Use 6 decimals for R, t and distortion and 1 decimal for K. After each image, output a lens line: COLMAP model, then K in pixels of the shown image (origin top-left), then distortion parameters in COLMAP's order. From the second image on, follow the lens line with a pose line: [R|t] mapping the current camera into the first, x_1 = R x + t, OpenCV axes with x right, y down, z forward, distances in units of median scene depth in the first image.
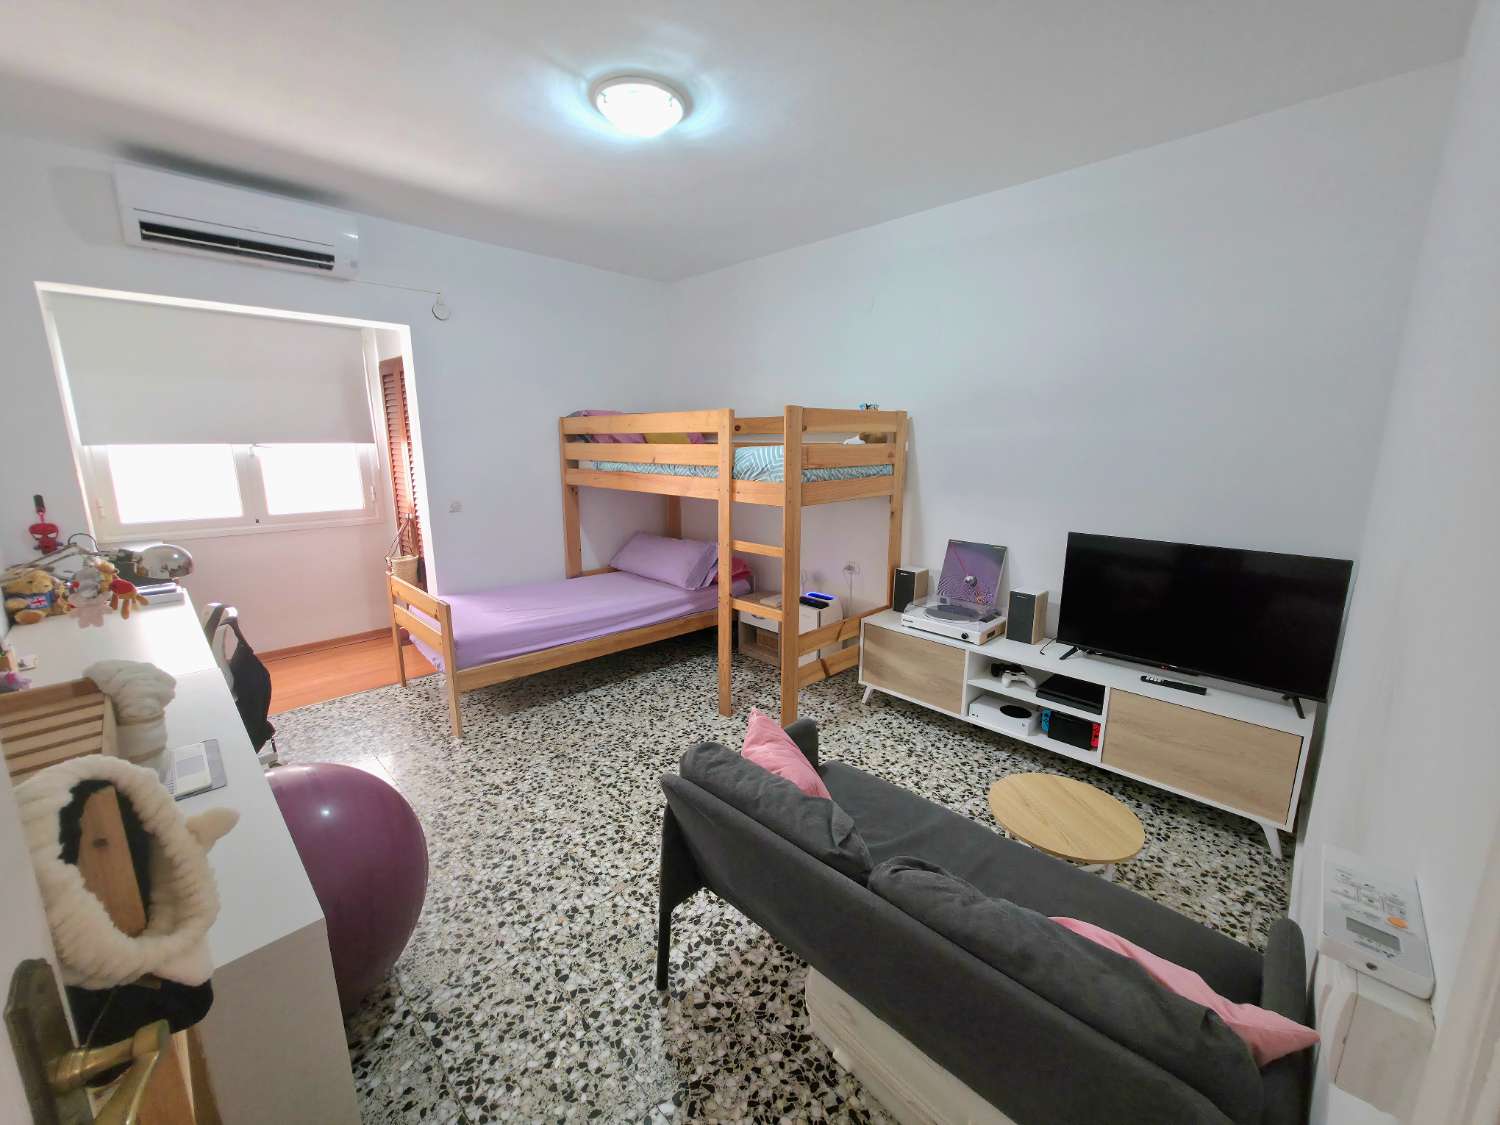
lens RADIAL K [[597.3, 0, 752.8], [0, 597.3, 558.7], [0, 0, 1]] dist [-0.000816, 0.000574]
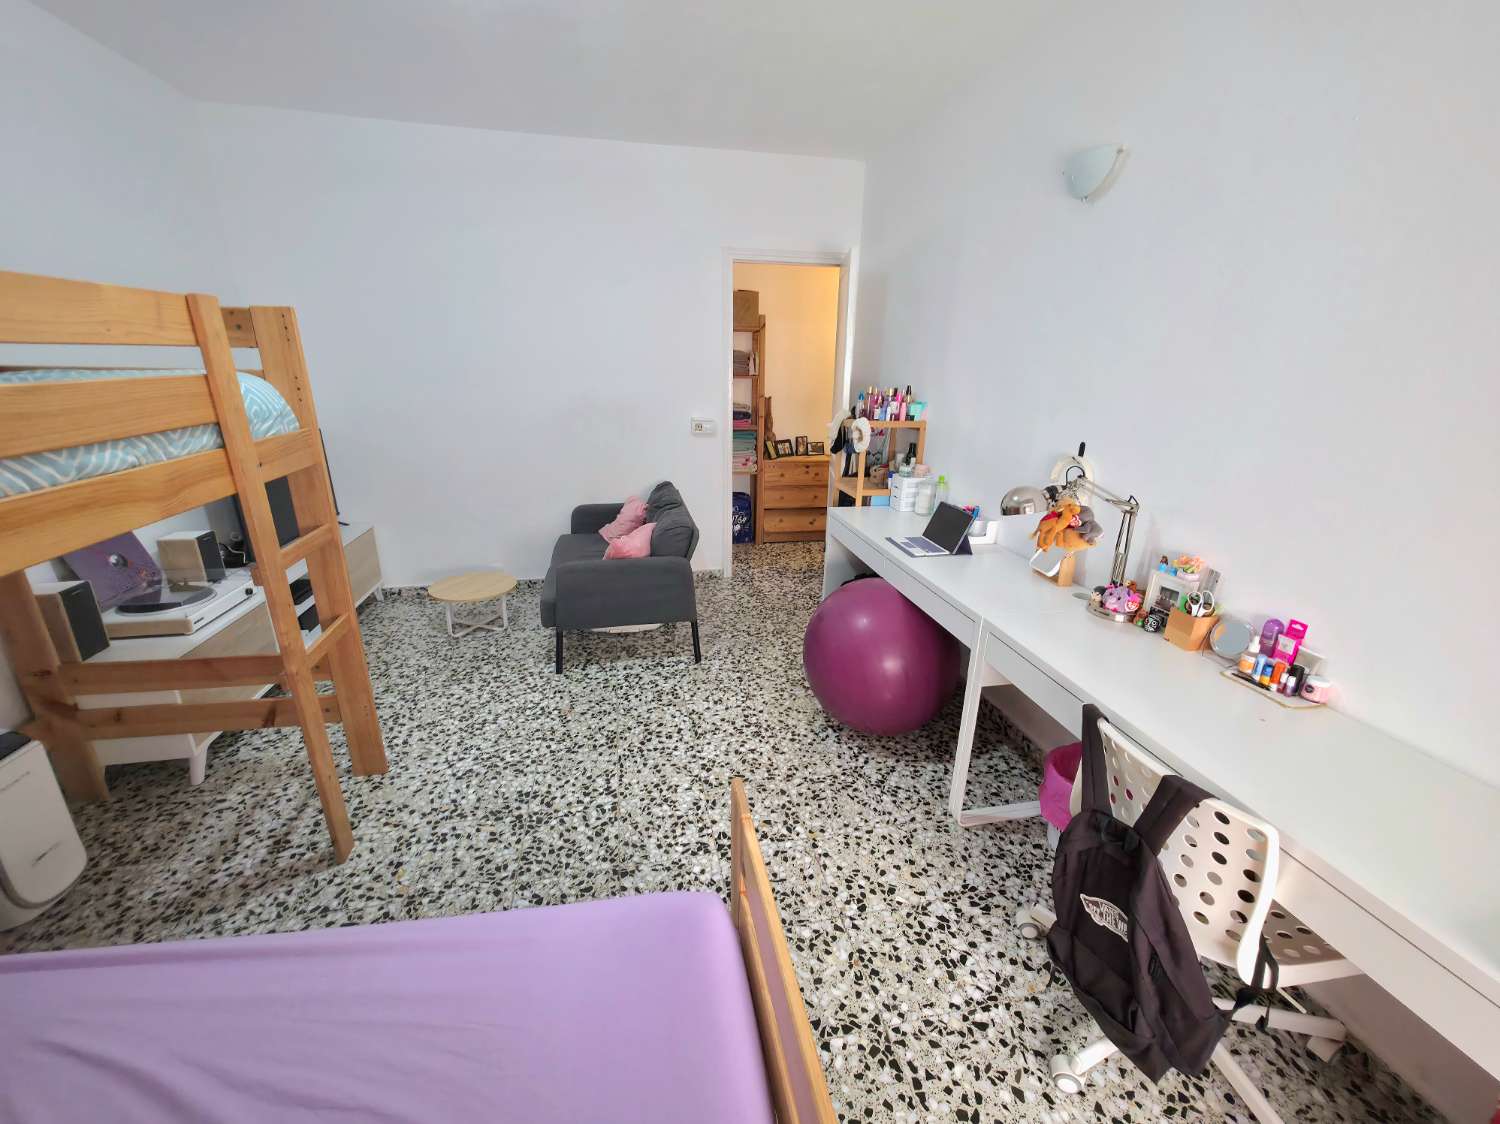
lens RADIAL K [[597.3, 0, 750.0], [0, 597.3, 556.4], [0, 0, 1]] dist [-0.000816, 0.000574]
pose [[-0.827301, -0.190913, 0.528323, -0.438119], [0.095321, 0.879134, 0.466945, -0.158218], [-0.553612, 0.436664, -0.709110, 0.753790]]
